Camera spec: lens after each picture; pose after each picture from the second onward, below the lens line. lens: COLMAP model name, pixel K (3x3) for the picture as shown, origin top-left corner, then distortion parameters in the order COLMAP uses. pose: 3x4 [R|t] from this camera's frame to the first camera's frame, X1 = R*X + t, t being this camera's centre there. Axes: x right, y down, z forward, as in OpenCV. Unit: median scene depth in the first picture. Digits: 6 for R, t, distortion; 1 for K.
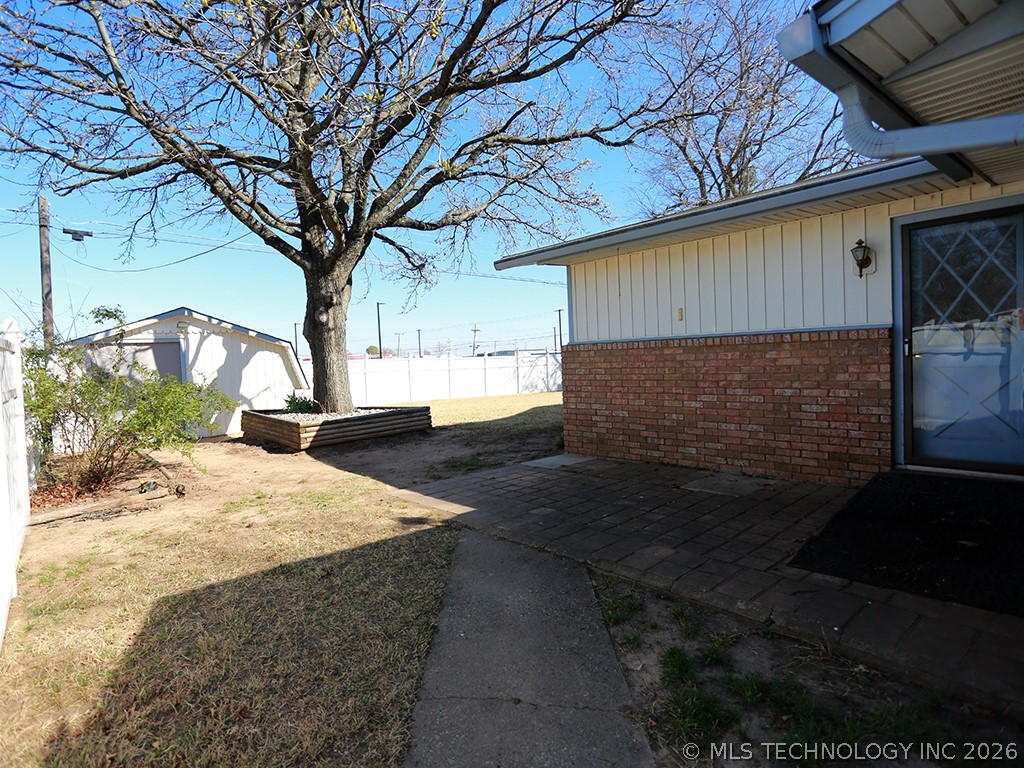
lens RADIAL K [[575.4, 0, 512.0], [0, 575.4, 384.0], [0, 0, 1]] dist [-0.066249, 0.040217]
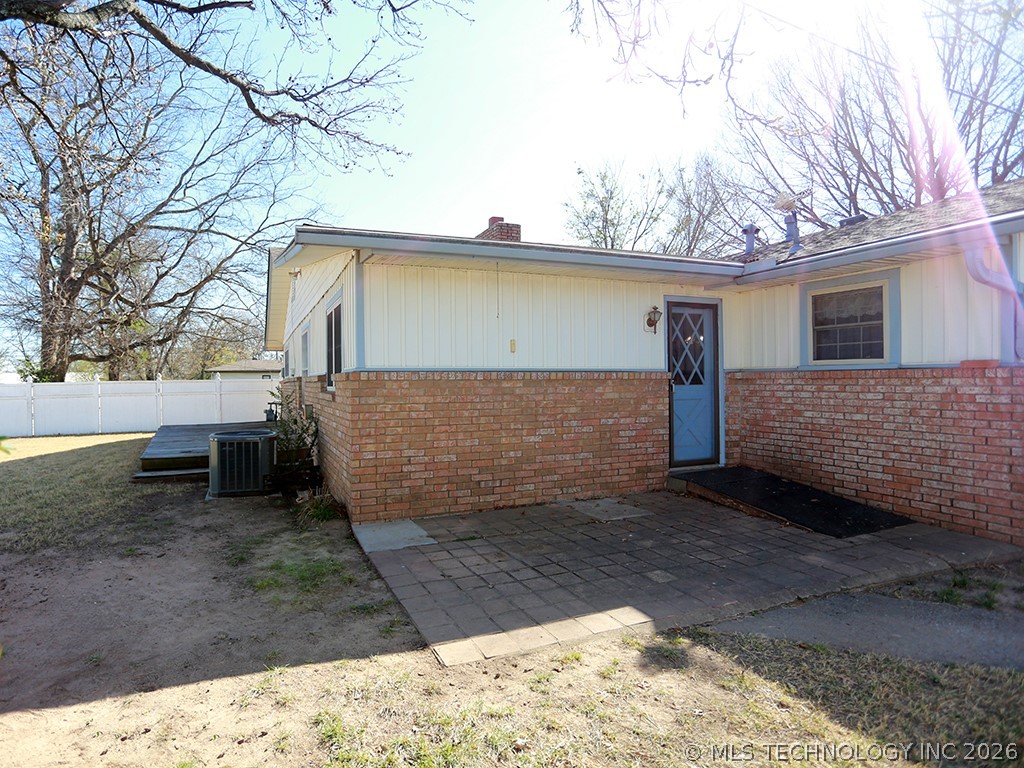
lens RADIAL K [[533.4, 0, 512.0], [0, 533.4, 384.0], [0, 0, 1]] dist [-0.068332, 0.037704]
pose [[0.341979, 0.034343, 0.939080, -0.586070], [0.039307, 0.997935, -0.050809, -0.014178], [-0.938885, 0.054288, 0.339922, 0.759229]]
